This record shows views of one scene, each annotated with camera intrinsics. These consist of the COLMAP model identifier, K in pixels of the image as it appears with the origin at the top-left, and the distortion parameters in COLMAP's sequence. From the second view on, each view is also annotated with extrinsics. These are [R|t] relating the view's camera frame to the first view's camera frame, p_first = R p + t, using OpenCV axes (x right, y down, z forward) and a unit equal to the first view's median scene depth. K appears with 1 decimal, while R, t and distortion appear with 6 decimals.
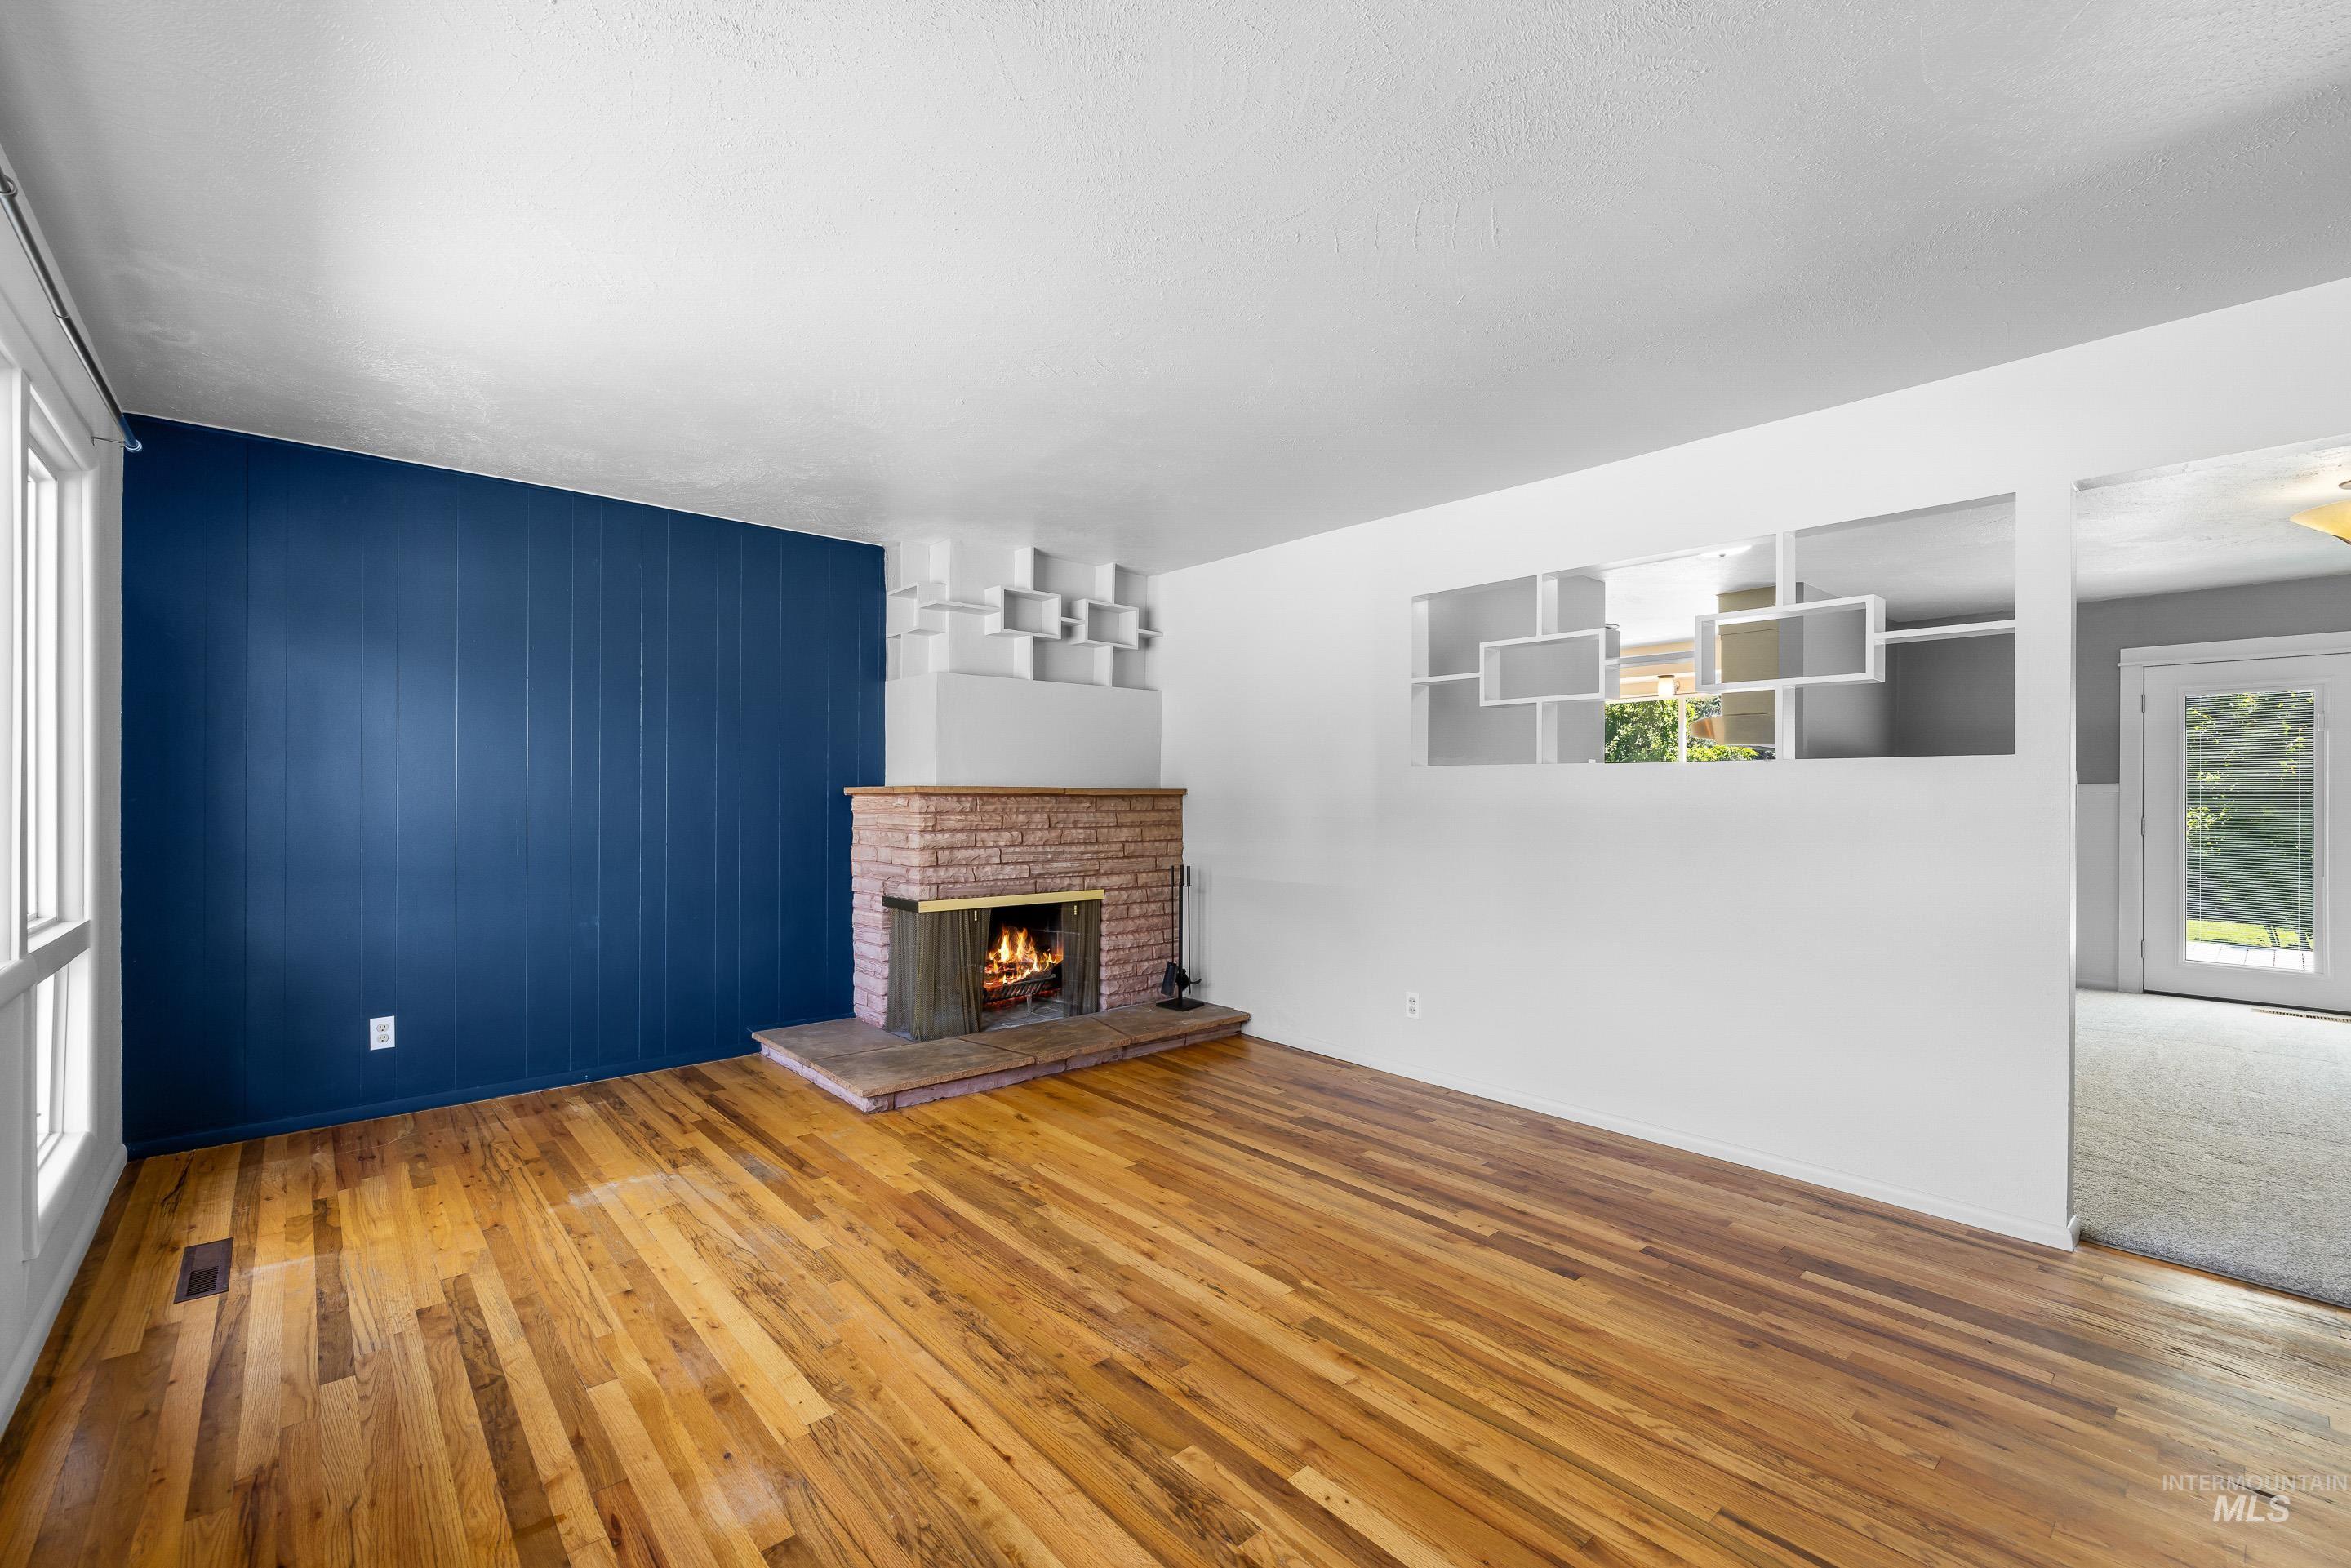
lens RADIAL K [[1002.3, 0, 1169.4], [0, 1002.3, 790.6], [0, 0, 1]] dist [0.002342, 0.000829]
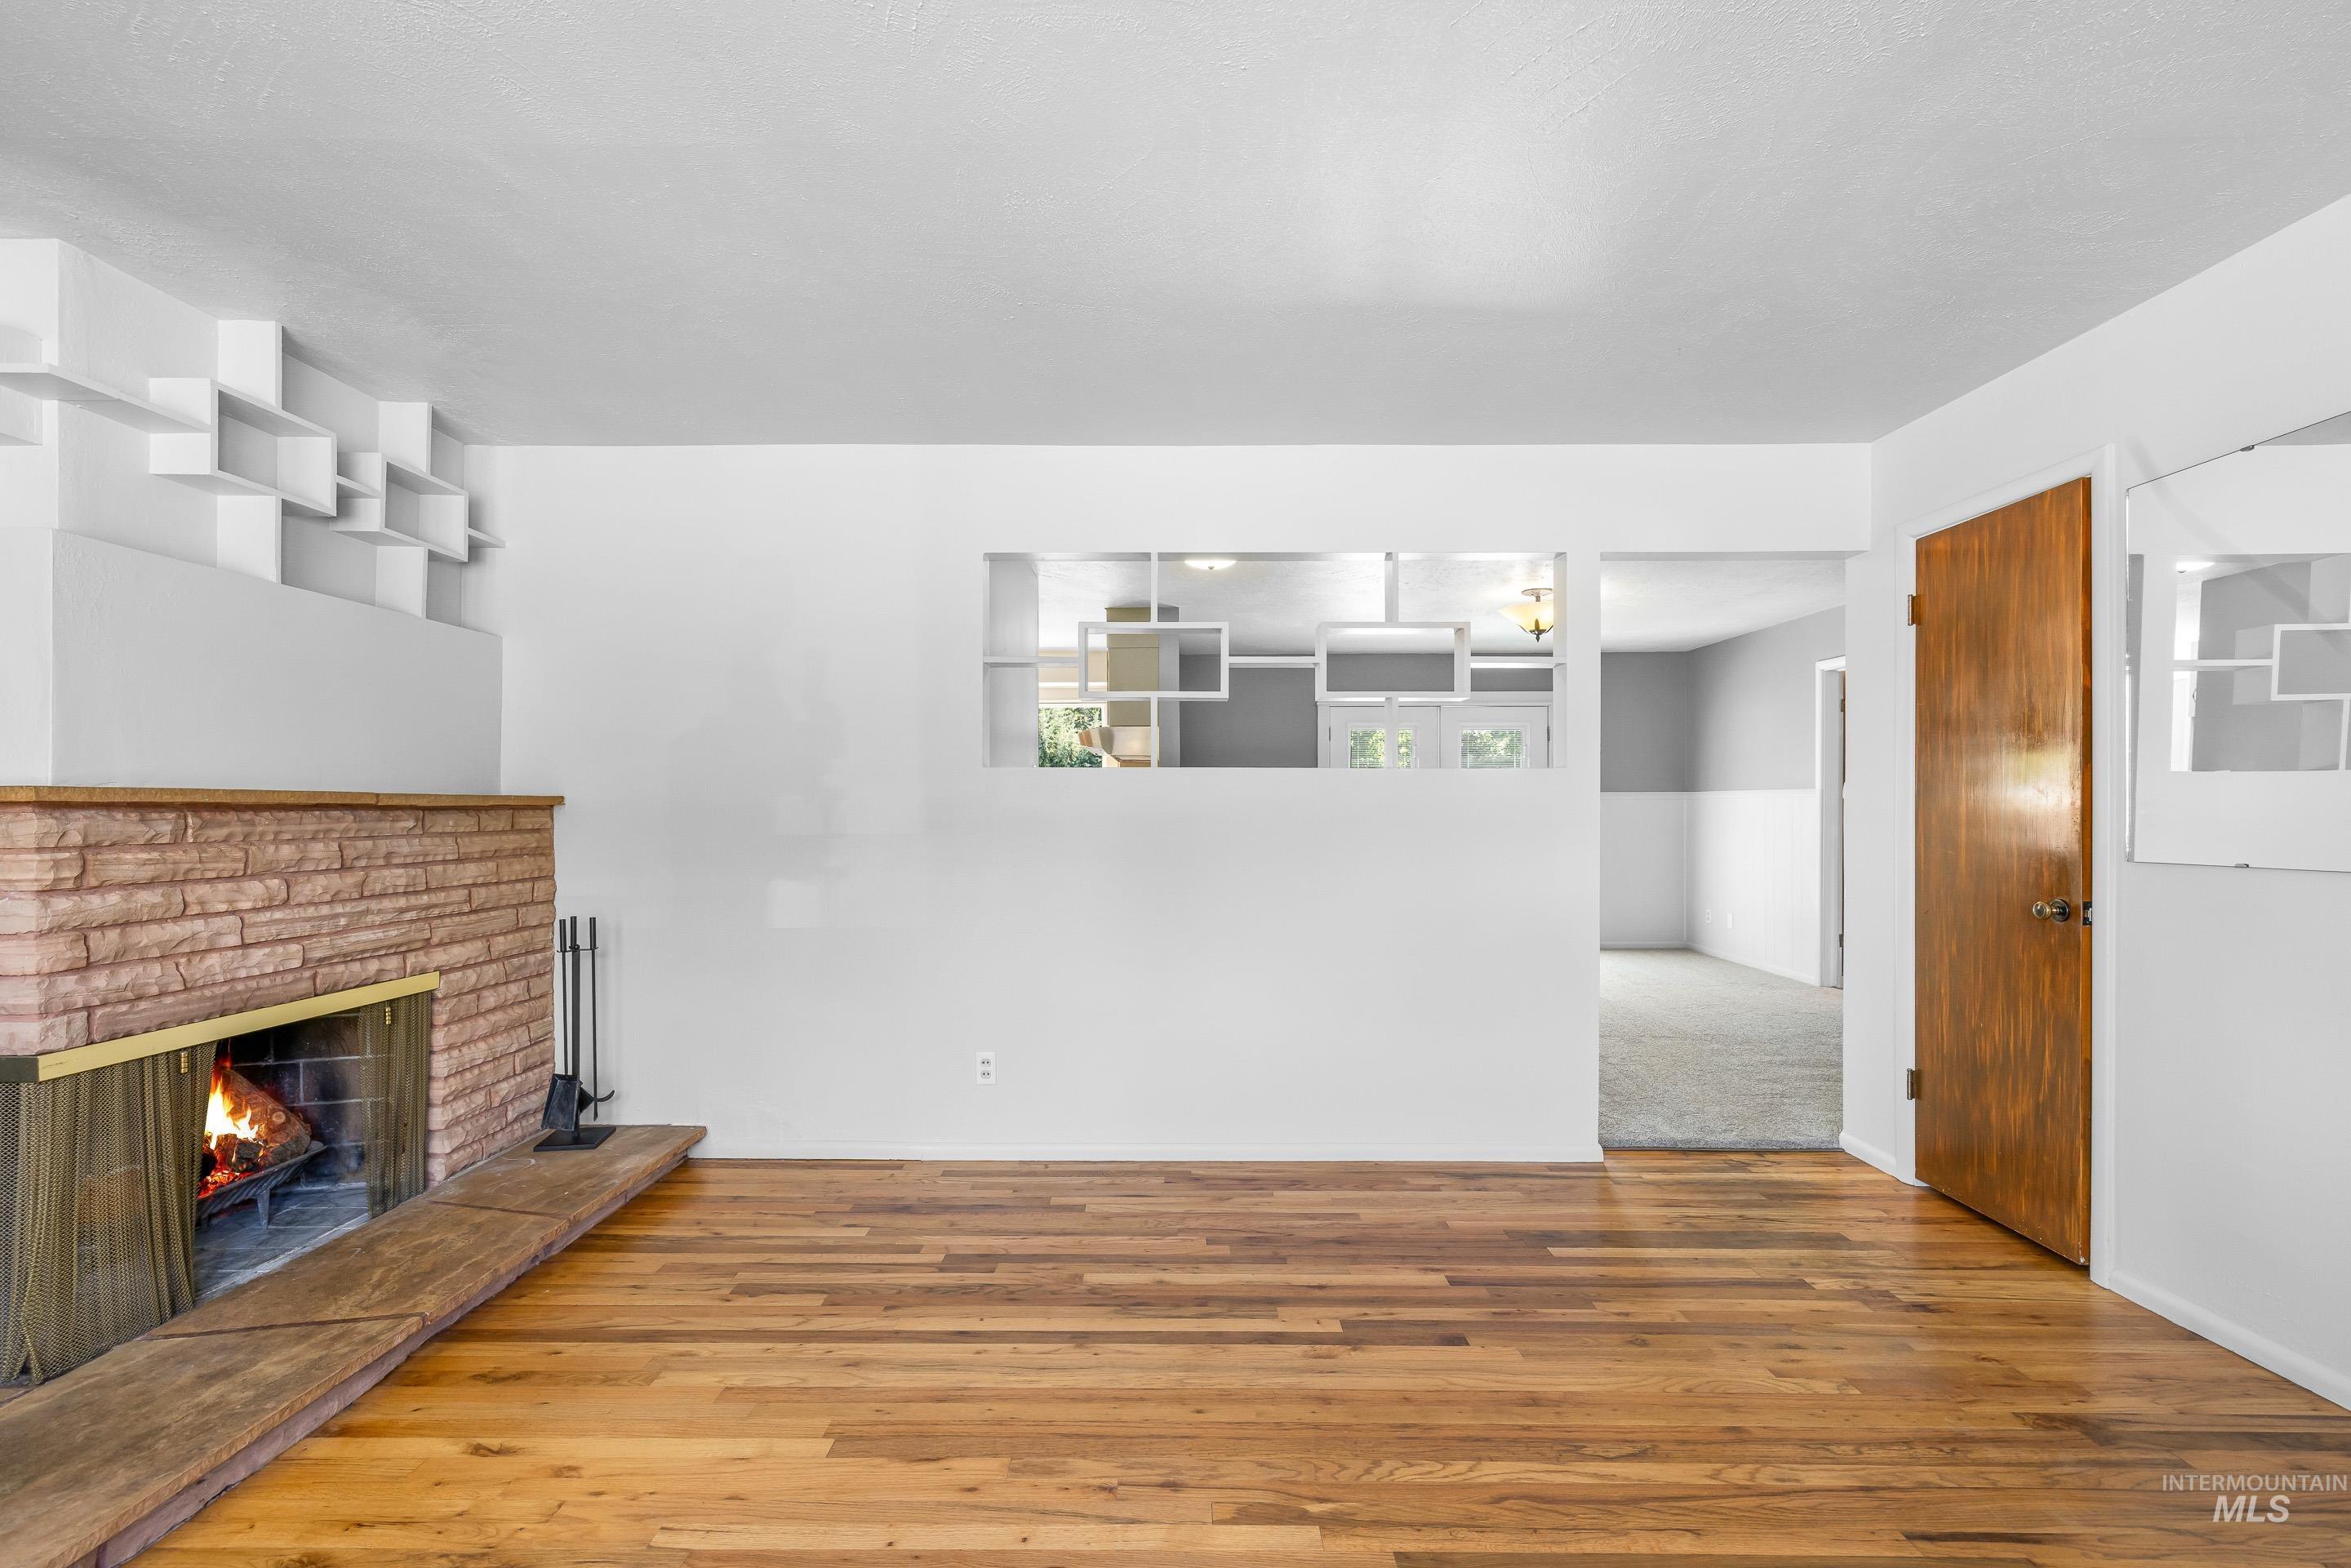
lens RADIAL K [[1018.4, 0, 1183.2], [0, 1018.4, 803.6], [0, 0, 1]] dist [0.002252, 0.000420]
pose [[0.660163, -0.003886, 0.751112, -0.234721], [0.001737, 0.999992, 0.003647, 0.001737], [-0.751121, -0.001103, 0.660164, 0.315770]]
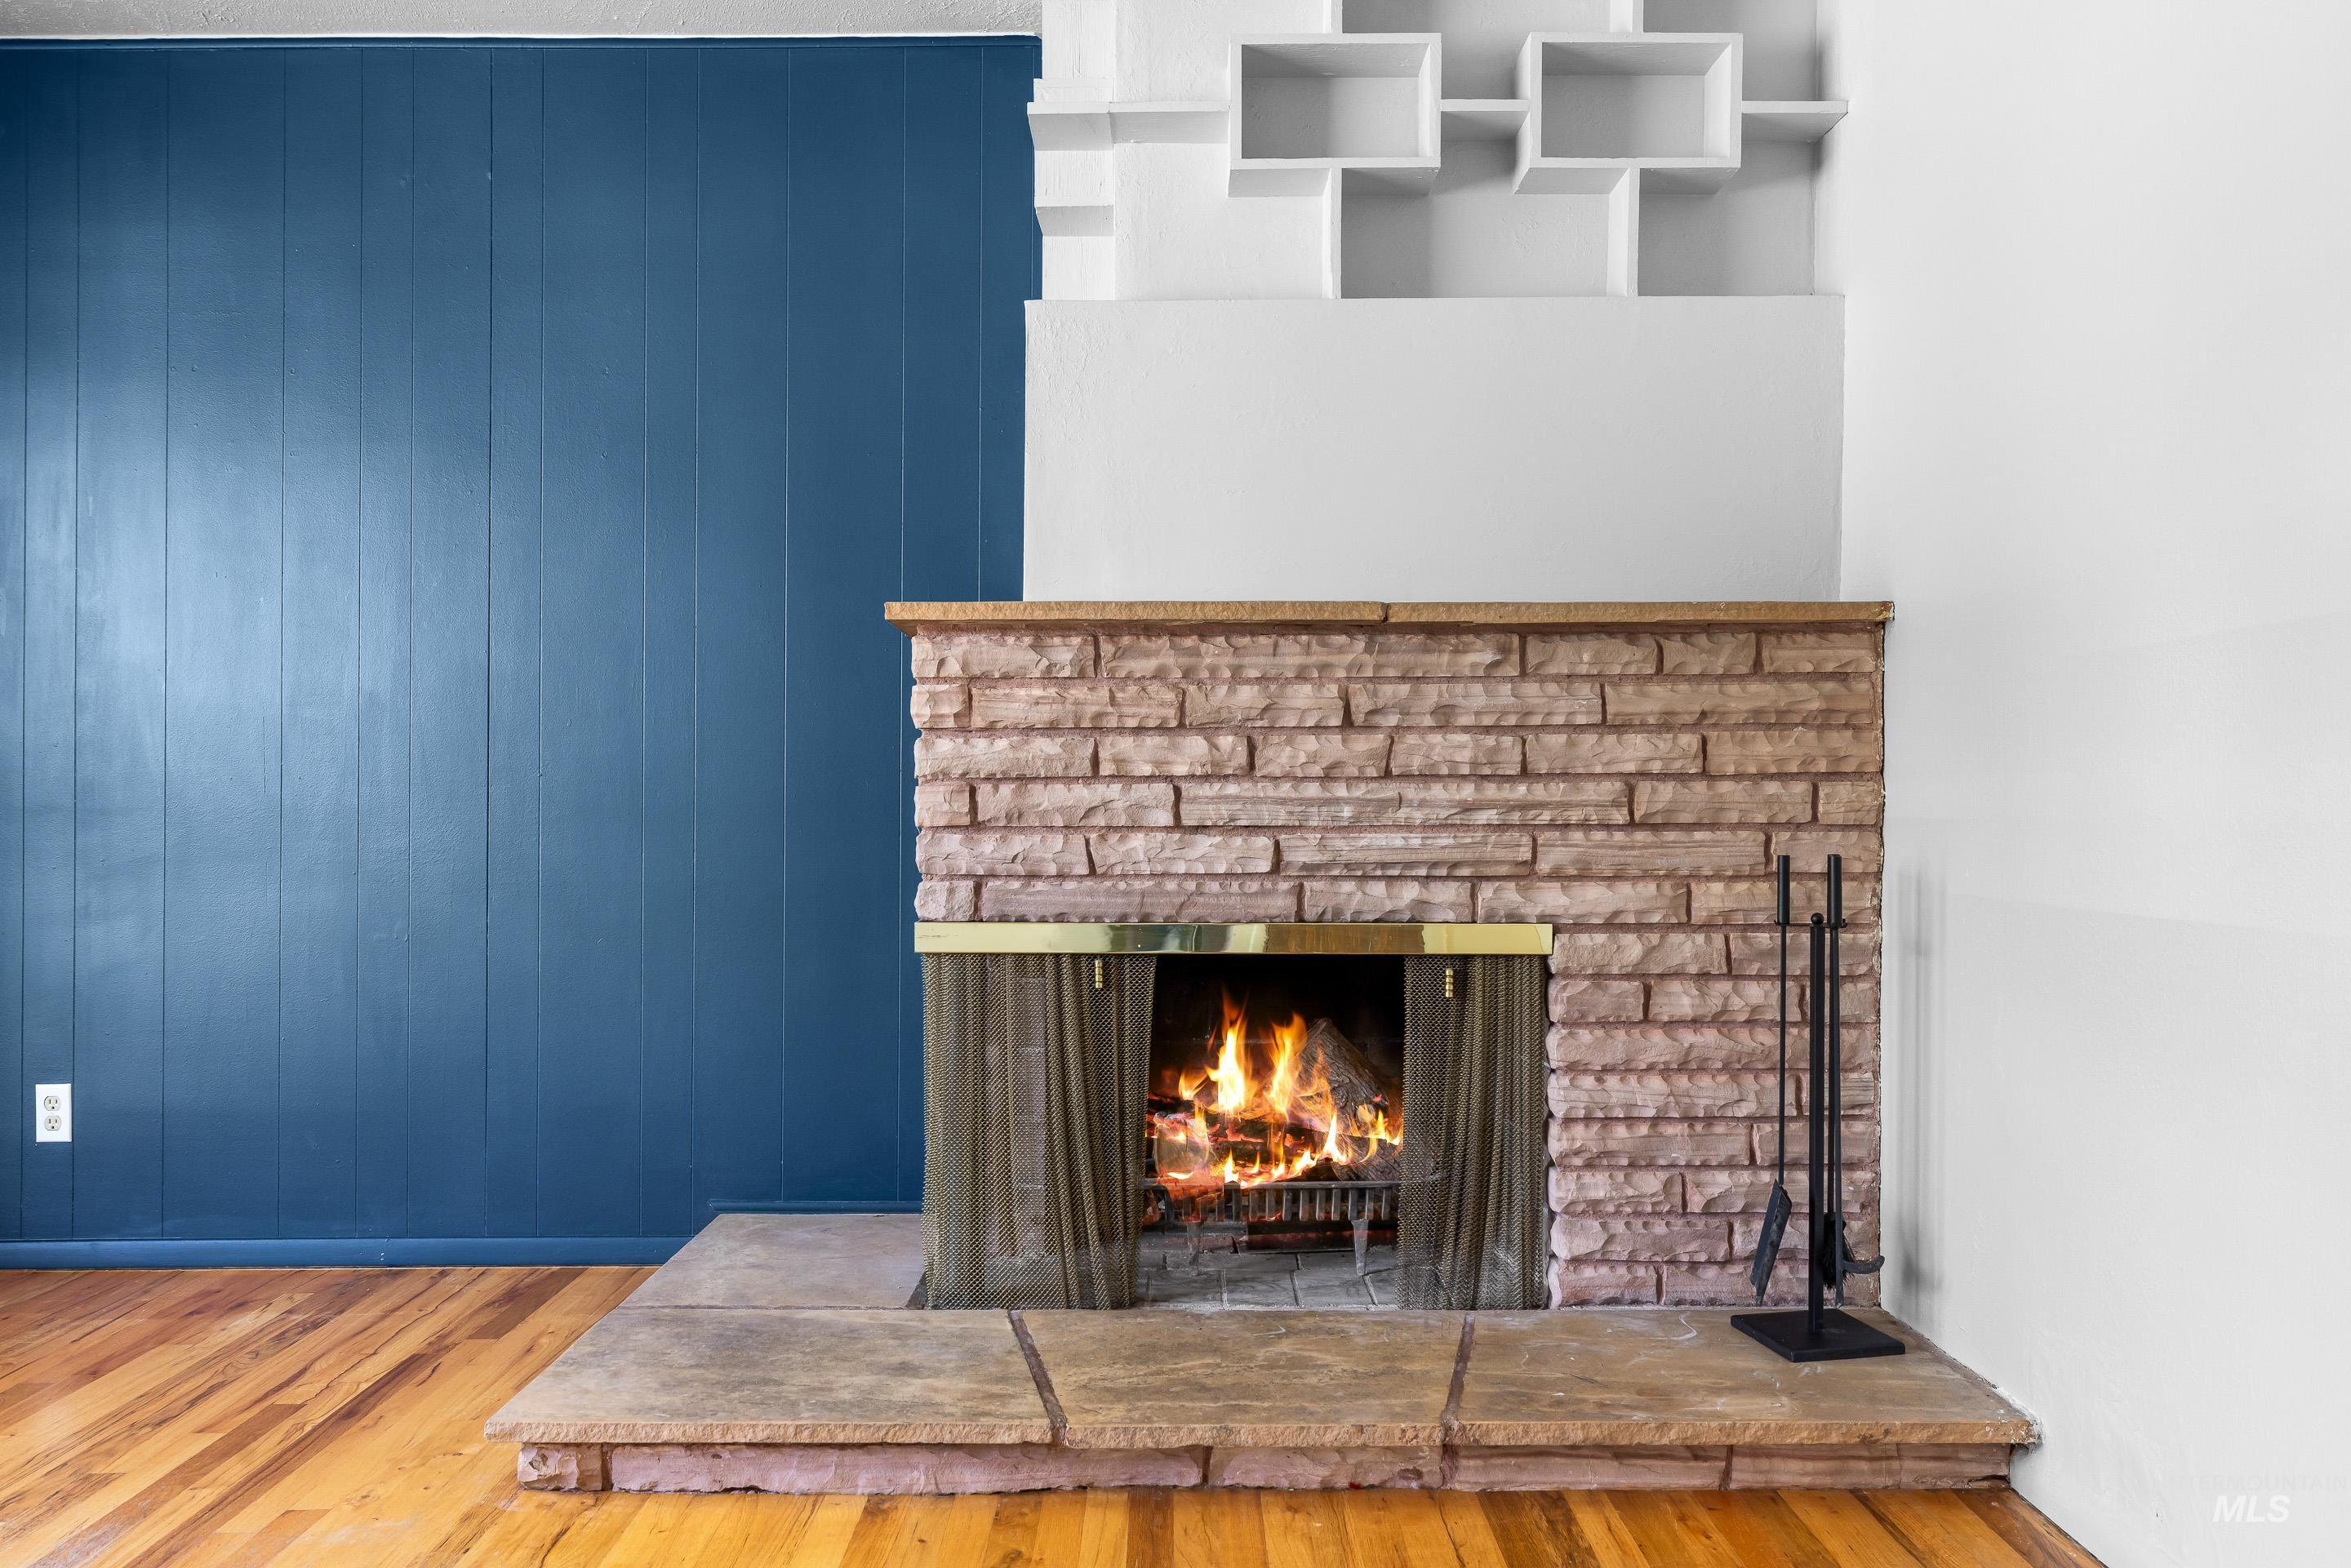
lens RADIAL K [[1827.2, 0, 1210.2], [0, 1827.2, 790.2], [0, 0, 1]] dist [0.001655, 0.004086]
pose [[0.749405, -0.007133, -0.662073, 0.249455], [0.008563, 0.999963, -0.001081, 0.059285], [0.662056, -0.004860, 0.749439, 0.527508]]
